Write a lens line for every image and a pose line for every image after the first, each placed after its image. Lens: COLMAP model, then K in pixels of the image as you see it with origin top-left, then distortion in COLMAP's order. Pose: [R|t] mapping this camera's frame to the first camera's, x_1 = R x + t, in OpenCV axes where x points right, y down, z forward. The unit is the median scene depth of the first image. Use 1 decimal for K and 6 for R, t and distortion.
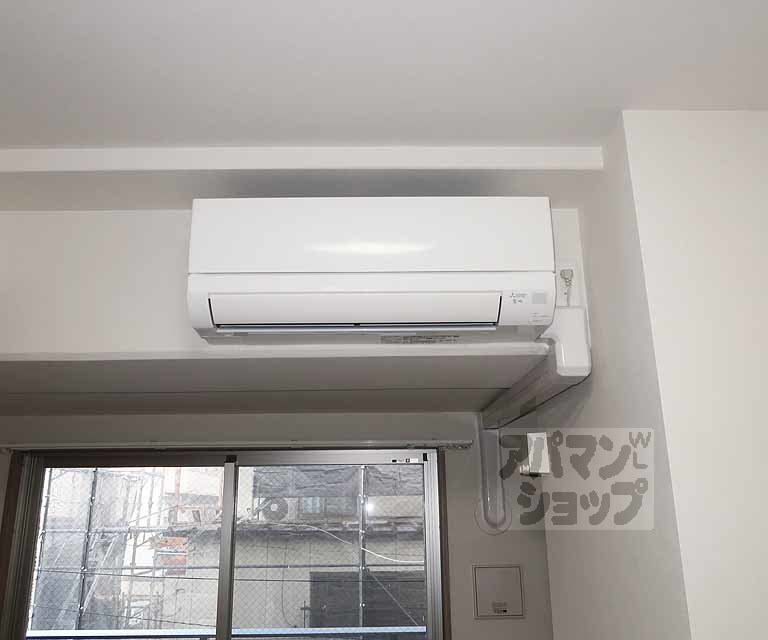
lens RADIAL K [[713.4, 0, 384.0], [0, 713.4, 320.0], [0, 0, 1]] dist [-0.006187, -0.001375]
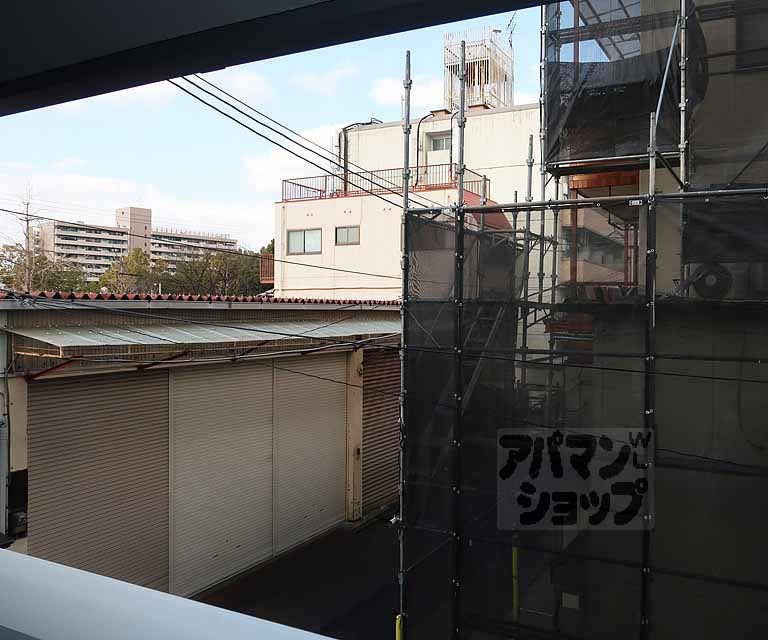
lens RADIAL K [[713.4, 0, 384.0], [0, 713.4, 320.0], [0, 0, 1]] dist [-0.006187, -0.001375]
pose [[0.861314, 0.018749, -0.507727, -0.077079], [0.124339, 0.961154, 0.246421, 0.089778], [0.492624, -0.275376, 0.825524, 0.253017]]
